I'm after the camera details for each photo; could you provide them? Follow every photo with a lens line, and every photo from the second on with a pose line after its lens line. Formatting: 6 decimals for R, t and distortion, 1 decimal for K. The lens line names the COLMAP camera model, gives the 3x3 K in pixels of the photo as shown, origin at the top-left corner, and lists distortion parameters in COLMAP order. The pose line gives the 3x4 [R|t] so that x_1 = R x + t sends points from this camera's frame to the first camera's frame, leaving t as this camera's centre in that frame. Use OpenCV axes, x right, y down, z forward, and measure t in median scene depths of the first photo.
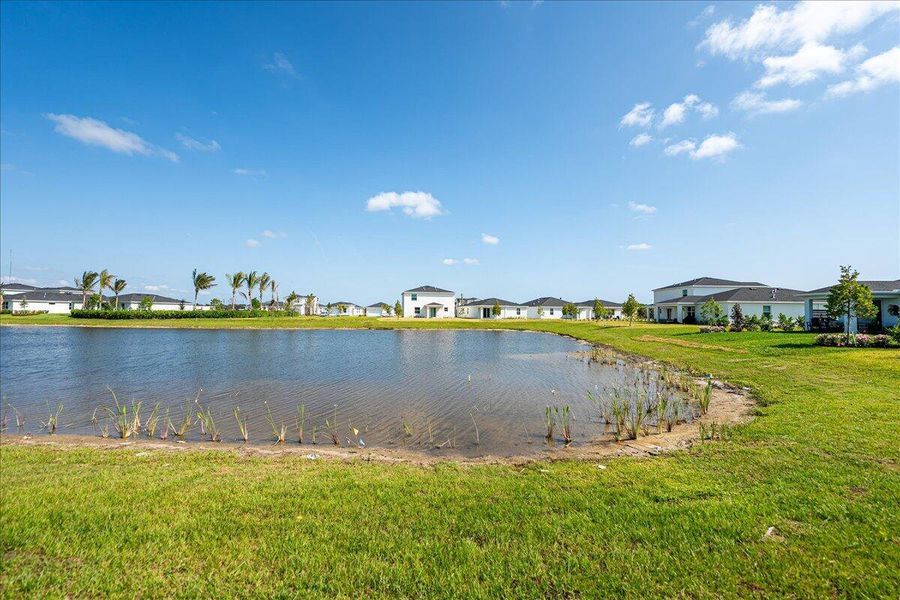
lens RADIAL K [[362.7, 0, 450.6], [0, 362.7, 302.7], [0, 0, 1]] dist [-0.011876, 0.000149]
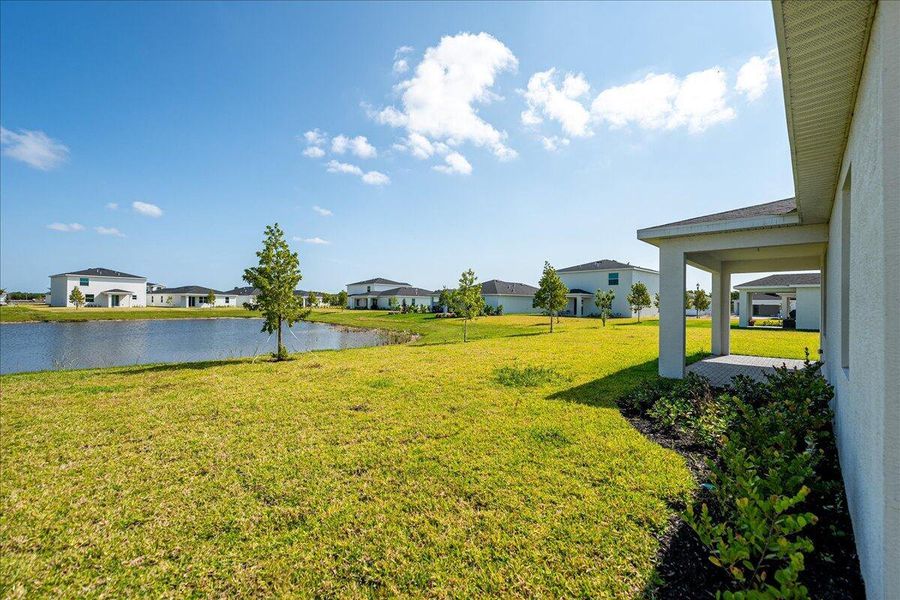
lens RADIAL K [[362.7, 0, 450.6], [0, 362.7, 302.7], [0, 0, 1]] dist [-0.011876, 0.000149]
pose [[0.661565, -0.000714, 0.749887, -0.217187], [-0.026313, 0.999362, 0.024166, -0.013146], [-0.749426, -0.035720, 0.661124, -0.201267]]
